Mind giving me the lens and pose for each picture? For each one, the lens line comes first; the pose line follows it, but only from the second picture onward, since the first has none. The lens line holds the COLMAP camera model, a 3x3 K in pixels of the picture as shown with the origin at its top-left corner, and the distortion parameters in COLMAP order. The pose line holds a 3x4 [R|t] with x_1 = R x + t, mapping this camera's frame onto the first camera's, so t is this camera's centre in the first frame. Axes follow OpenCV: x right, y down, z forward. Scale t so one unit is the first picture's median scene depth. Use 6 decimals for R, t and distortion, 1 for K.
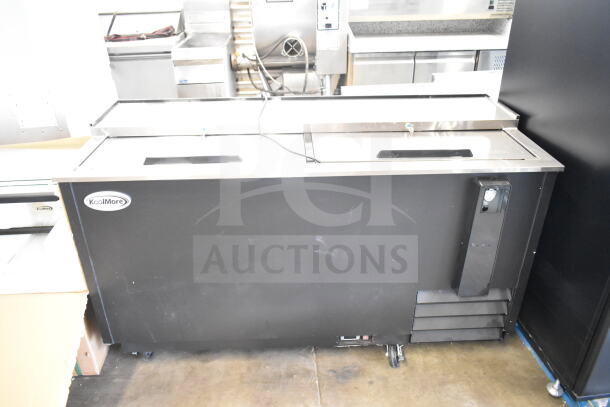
lens RADIAL K [[472.0, 0, 305.0], [0, 472.0, 203.5], [0, 0, 1]] dist [-0.002238, -0.001816]
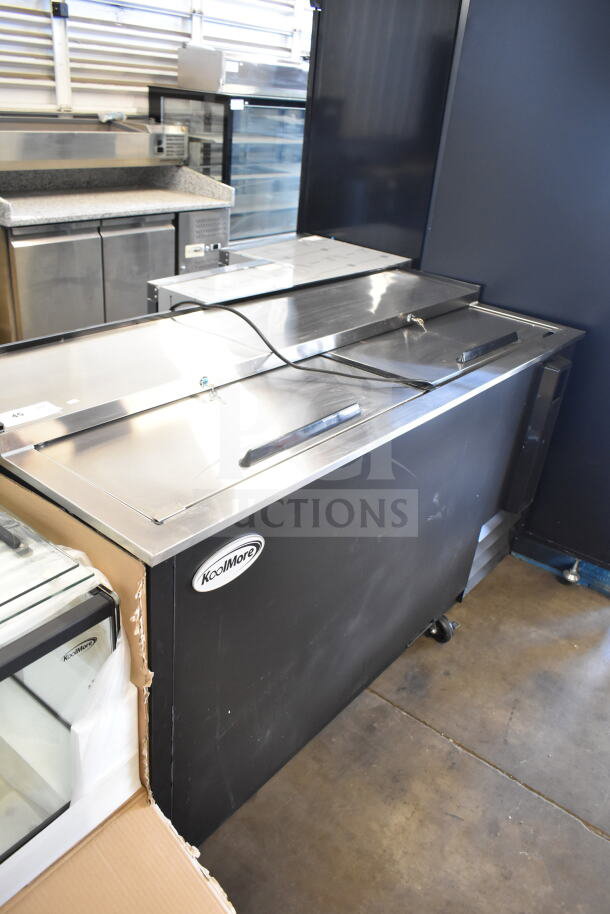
lens RADIAL K [[707.2, 0, 305.0], [0, 707.2, 457.0], [0, 0, 1]] dist [-0.002238, -0.001816]
pose [[0.654439, -0.286982, 0.699536, -0.336874], [0.273189, 0.952419, 0.135149, -0.072918], [-0.705037, 0.102658, 0.701701, 0.178970]]
